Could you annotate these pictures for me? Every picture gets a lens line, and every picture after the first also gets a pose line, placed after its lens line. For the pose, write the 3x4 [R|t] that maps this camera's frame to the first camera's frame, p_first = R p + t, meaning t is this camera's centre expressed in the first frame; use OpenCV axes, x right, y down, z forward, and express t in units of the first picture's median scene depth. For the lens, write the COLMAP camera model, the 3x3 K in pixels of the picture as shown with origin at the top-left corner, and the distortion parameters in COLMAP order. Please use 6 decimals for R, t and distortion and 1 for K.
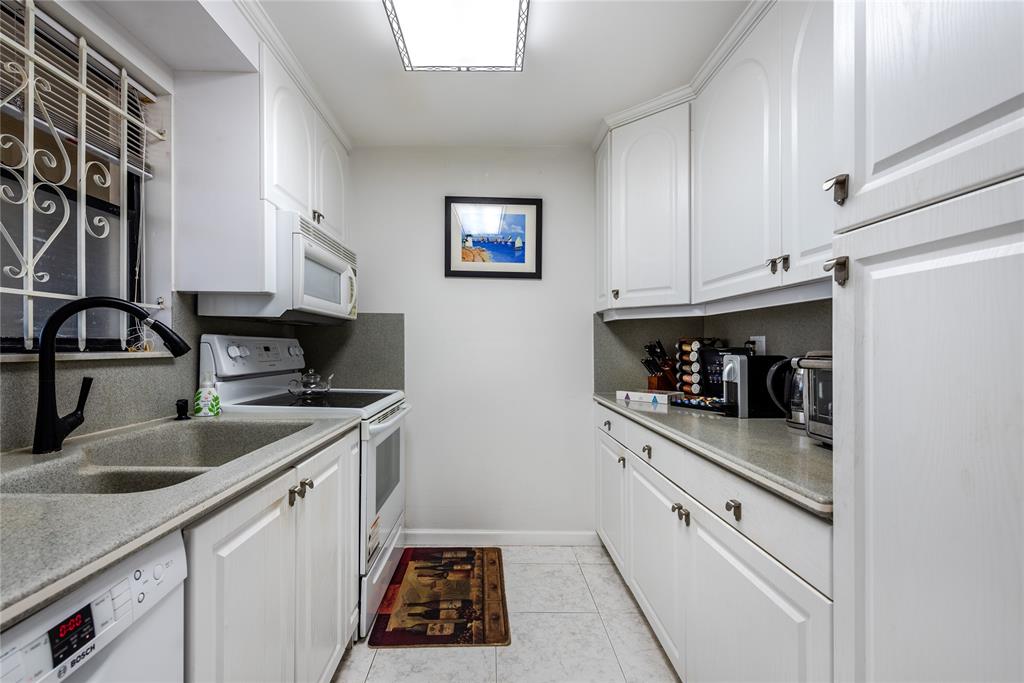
lens RADIAL K [[448.5, 0, 511.8], [0, 448.5, 330.2], [0, 0, 1]] dist [0.017836, -0.006152]
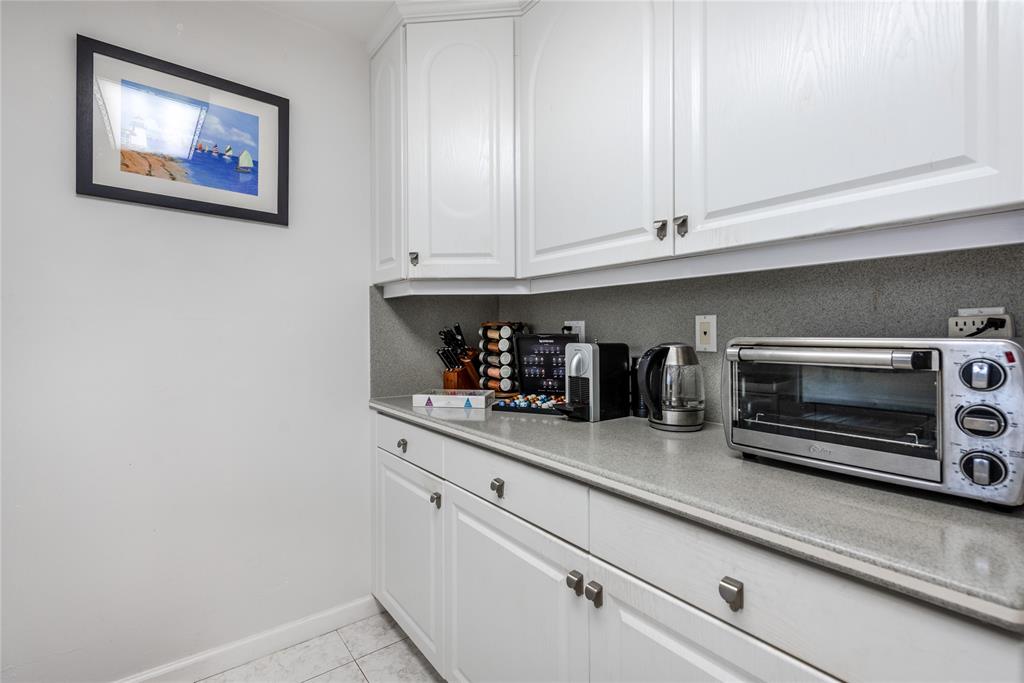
lens RADIAL K [[448.5, 0, 511.8], [0, 448.5, 330.2], [0, 0, 1]] dist [0.017836, -0.006152]
pose [[0.809958, 0.006881, 0.586447, -0.056670], [-0.023671, 0.999500, 0.020966, 0.014105], [-0.586010, -0.030863, 0.809716, 0.331688]]
